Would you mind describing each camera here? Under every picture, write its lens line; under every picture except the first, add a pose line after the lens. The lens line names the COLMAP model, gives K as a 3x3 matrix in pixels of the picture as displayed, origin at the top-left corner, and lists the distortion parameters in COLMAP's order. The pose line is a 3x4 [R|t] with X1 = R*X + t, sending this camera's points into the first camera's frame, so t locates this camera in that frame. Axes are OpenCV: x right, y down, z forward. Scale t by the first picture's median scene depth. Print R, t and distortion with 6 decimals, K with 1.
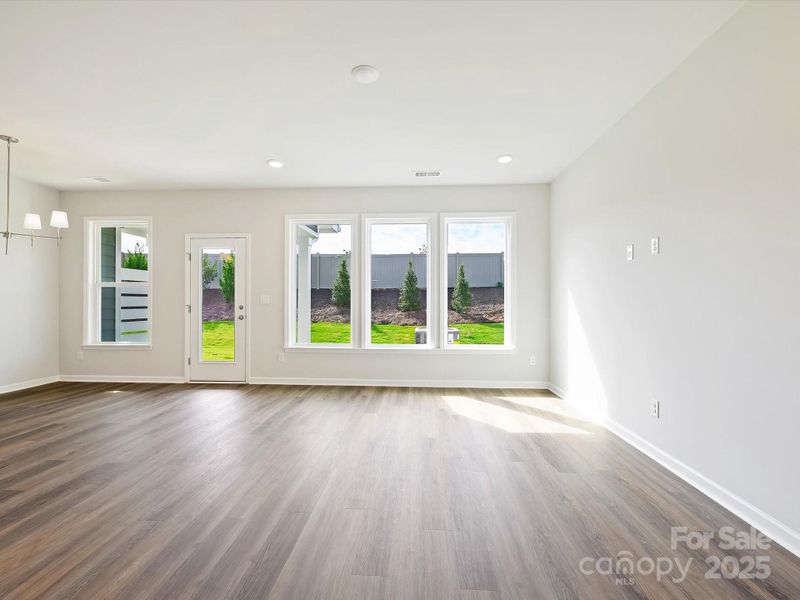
lens RADIAL K [[360.1, 0, 399.0], [0, 360.1, 300.6], [0, 0, 1]] dist [-0.003217, 0.001173]
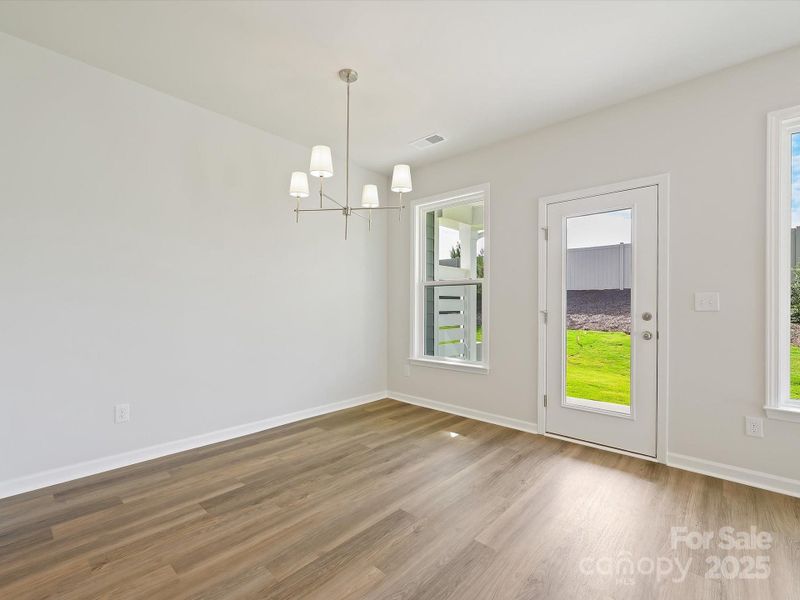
lens RADIAL K [[360.1, 0, 397.4], [0, 360.1, 306.1], [0, 0, 1]] dist [-0.003217, 0.001173]
pose [[0.775360, 0.002826, -0.631513, -0.387580], [-0.001349, 0.999995, 0.002818, 0.002311], [0.631518, -0.001333, 0.775360, 0.352046]]
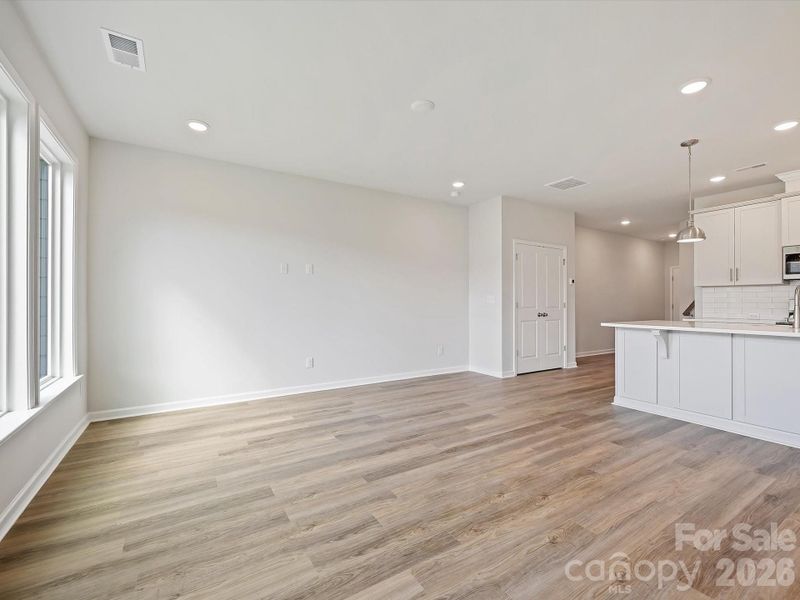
lens RADIAL K [[360.1, 0, 398.5], [0, 360.1, 299.9], [0, 0, 1]] dist [-0.003217, 0.001173]
pose [[-0.571059, 0.002387, 0.820906, -0.496554], [-0.003572, 0.999979, -0.005393, 0.002722], [-0.820901, -0.006011, -0.571039, 0.851751]]
